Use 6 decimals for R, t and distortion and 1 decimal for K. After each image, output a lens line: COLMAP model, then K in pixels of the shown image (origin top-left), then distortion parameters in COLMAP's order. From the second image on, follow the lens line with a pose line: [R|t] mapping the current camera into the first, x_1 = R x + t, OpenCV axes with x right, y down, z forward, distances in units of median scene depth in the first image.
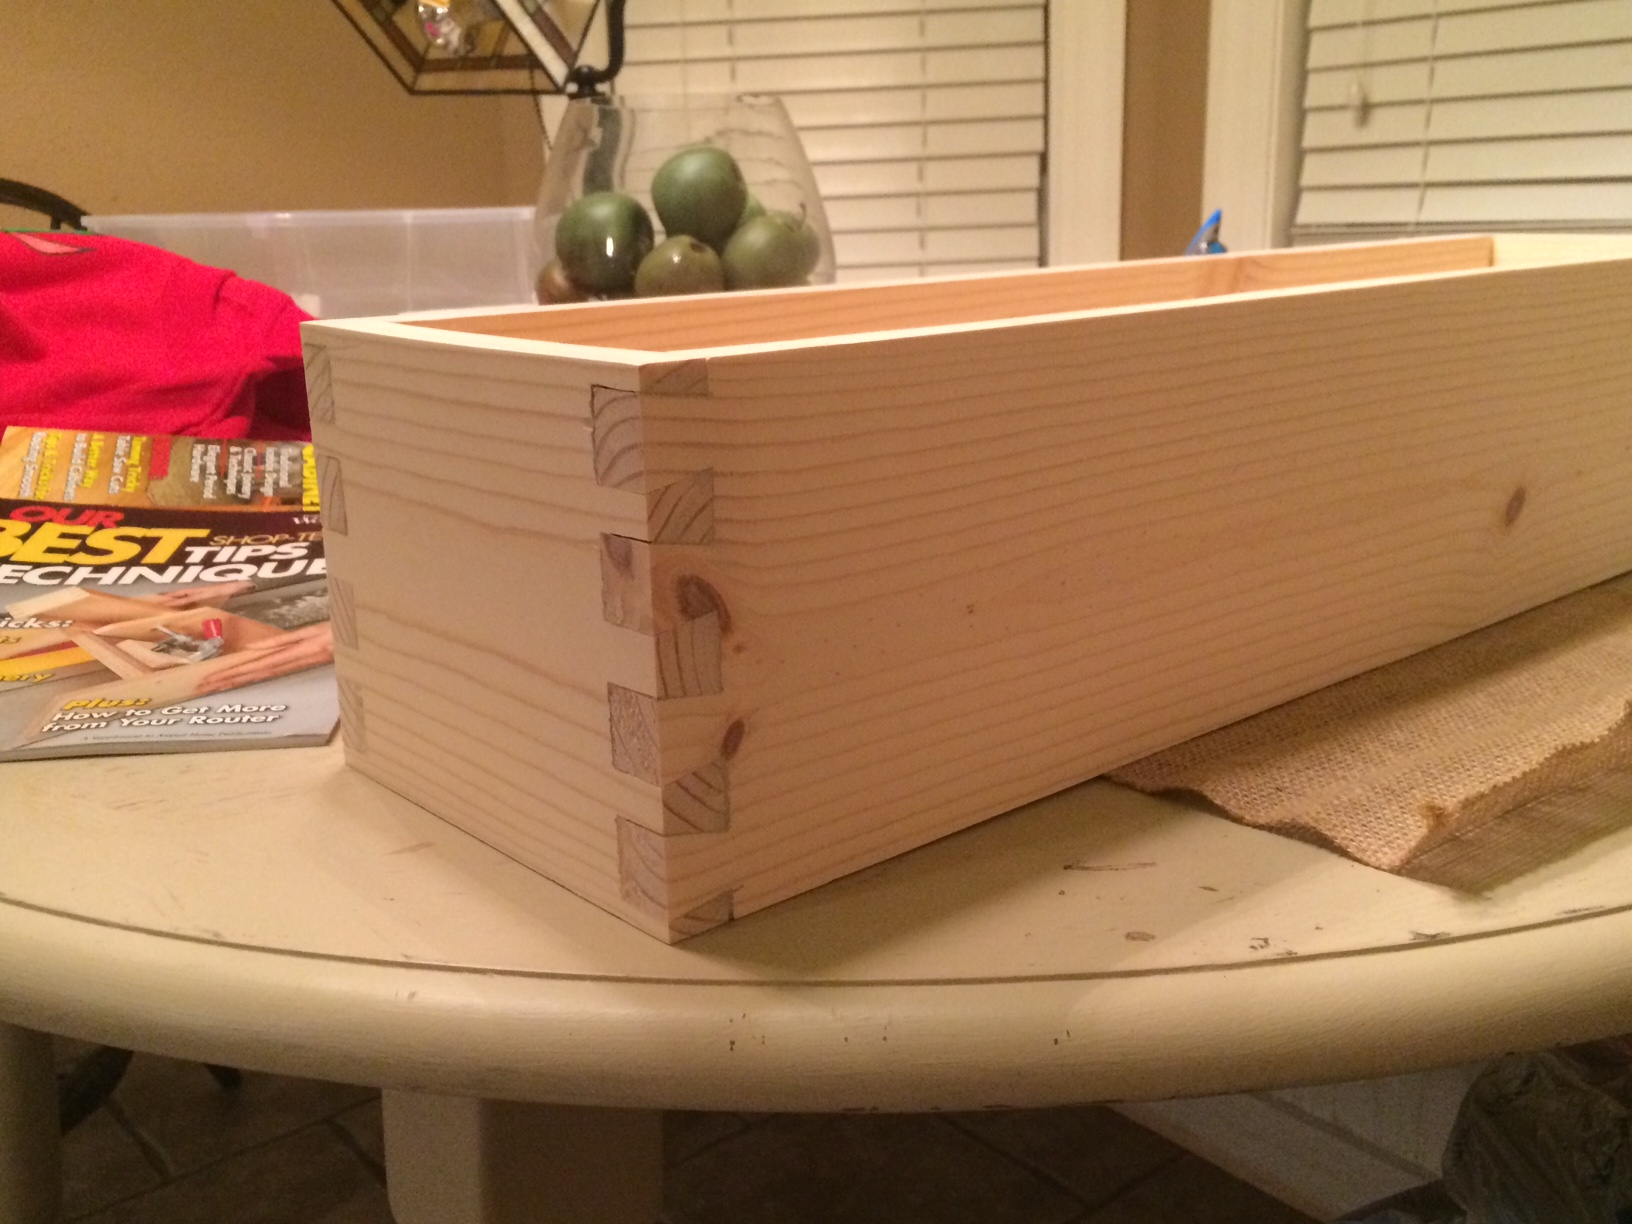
lens RADIAL K [[1589.7, 0, 816.0], [0, 1589.7, 612.0], [0, 0, 1]] dist [0.053957, -0.027292]
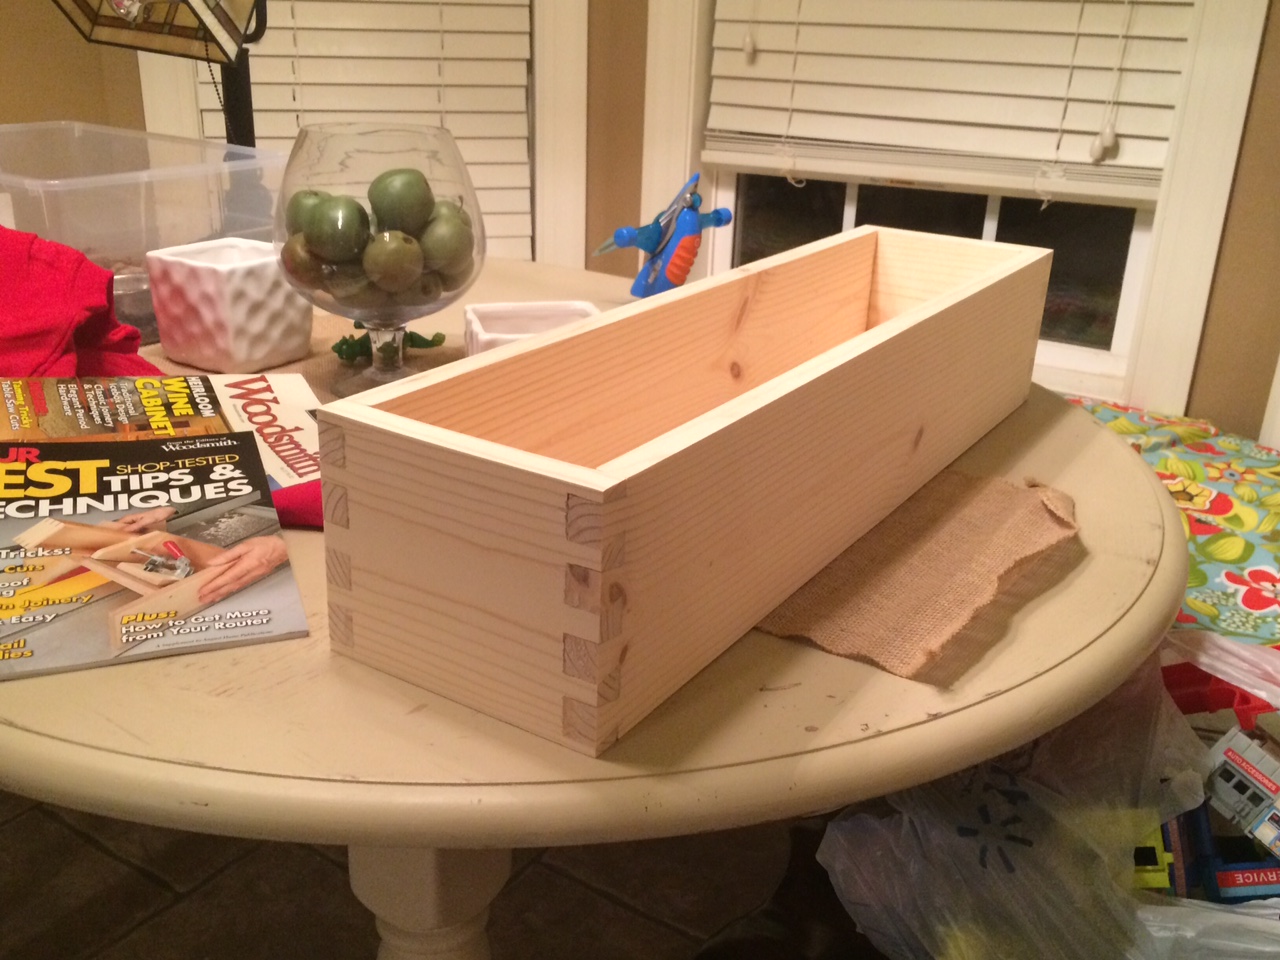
lens RADIAL K [[1246.8, 0, 640.0], [0, 1246.8, 480.0], [0, 0, 1]] dist [0.053957, -0.027292]
pose [[0.956888, -0.049235, 0.286254, -0.286199], [0.012849, 0.991739, 0.127625, -0.204558], [-0.290173, -0.118445, 0.949616, -0.280411]]
